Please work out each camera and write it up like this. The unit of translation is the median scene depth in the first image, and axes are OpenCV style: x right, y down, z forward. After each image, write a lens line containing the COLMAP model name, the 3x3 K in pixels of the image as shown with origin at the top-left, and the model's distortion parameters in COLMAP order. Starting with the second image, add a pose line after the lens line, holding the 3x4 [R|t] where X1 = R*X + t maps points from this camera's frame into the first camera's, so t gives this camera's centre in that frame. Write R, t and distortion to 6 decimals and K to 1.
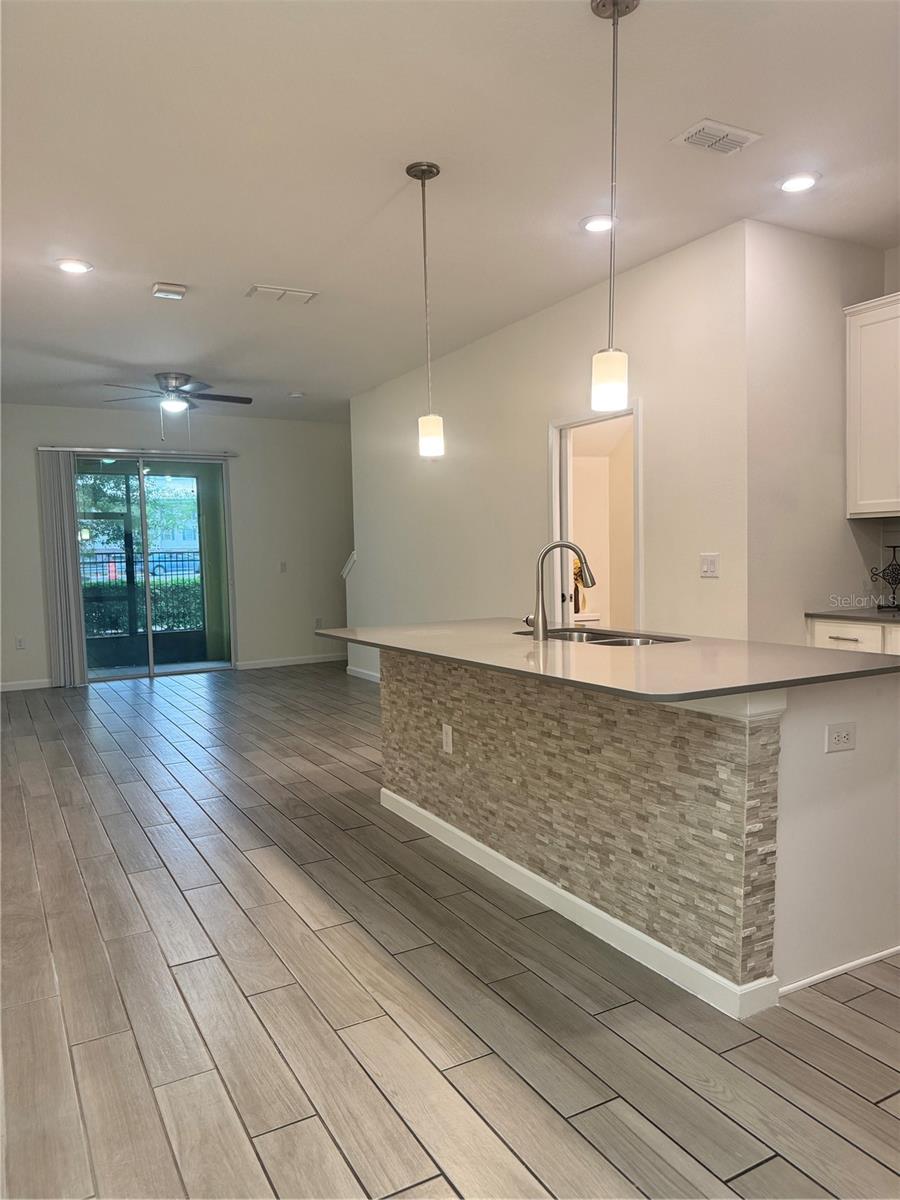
lens RADIAL K [[840.3, 0, 450.0], [0, 840.3, 600.0], [0, 0, 1]] dist [0.135007, -0.196684]
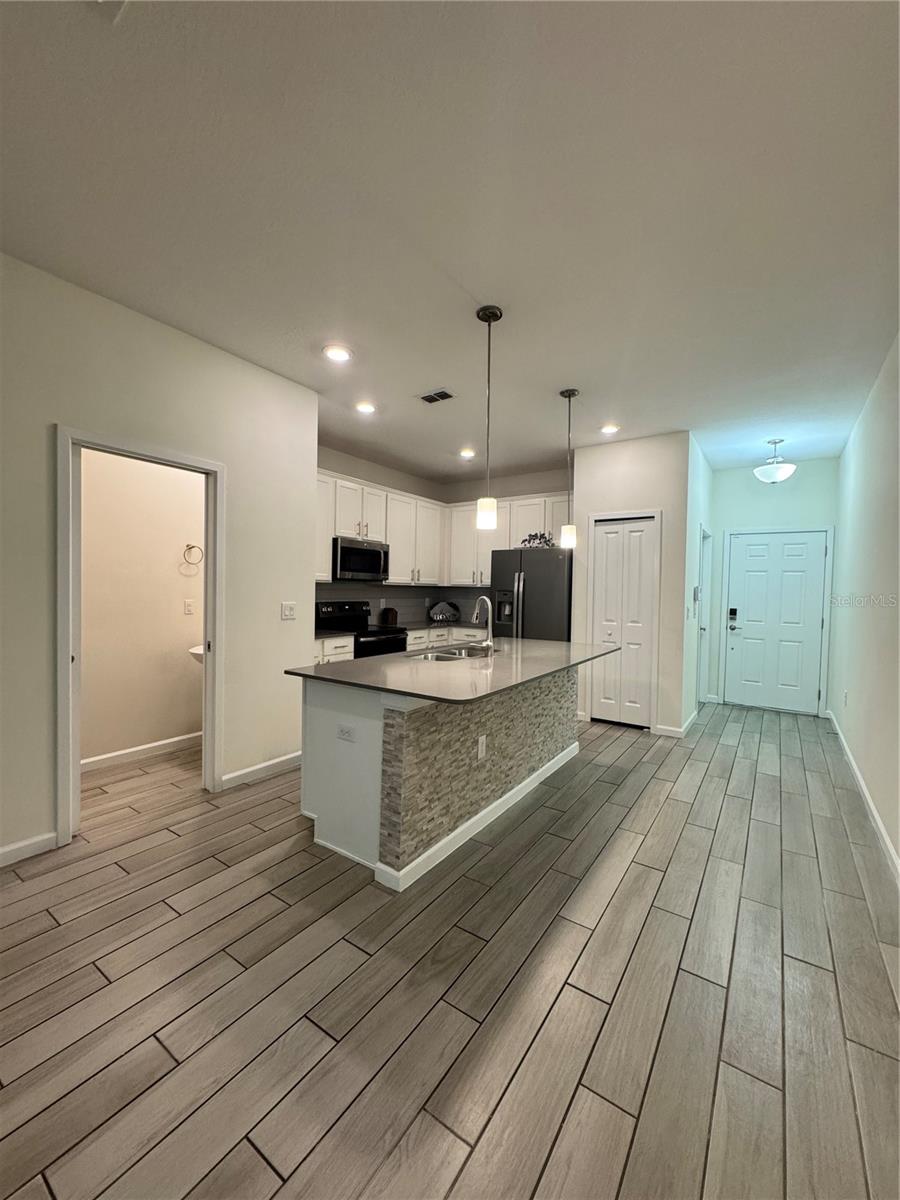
lens RADIAL K [[482.5, 0, 450.0], [0, 482.5, 600.0], [0, 0, 1]] dist [-0.002468, 0.000280]
pose [[-0.448981, -0.004583, 0.893530, -0.666338], [0.043500, 0.998689, 0.026981, -0.087181], [-0.892482, 0.050983, -0.448193, 1.409518]]
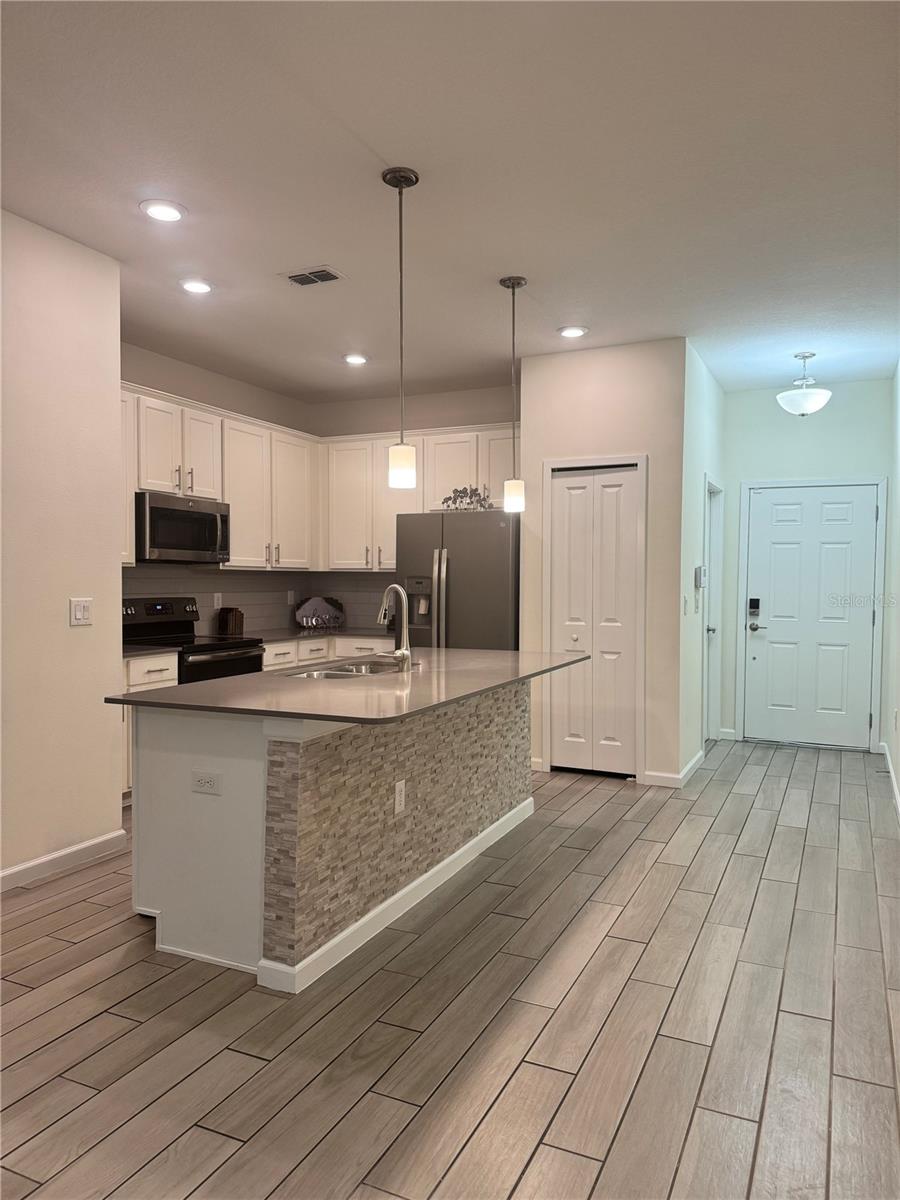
lens RADIAL K [[840.3, 0, 450.0], [0, 840.3, 600.0], [0, 0, 1]] dist [0.135007, -0.196684]
pose [[-0.589610, -0.000332, 0.807688, -0.804979], [0.054681, 0.997689, 0.040328, -0.086380], [-0.805835, 0.067943, -0.588229, 1.531096]]
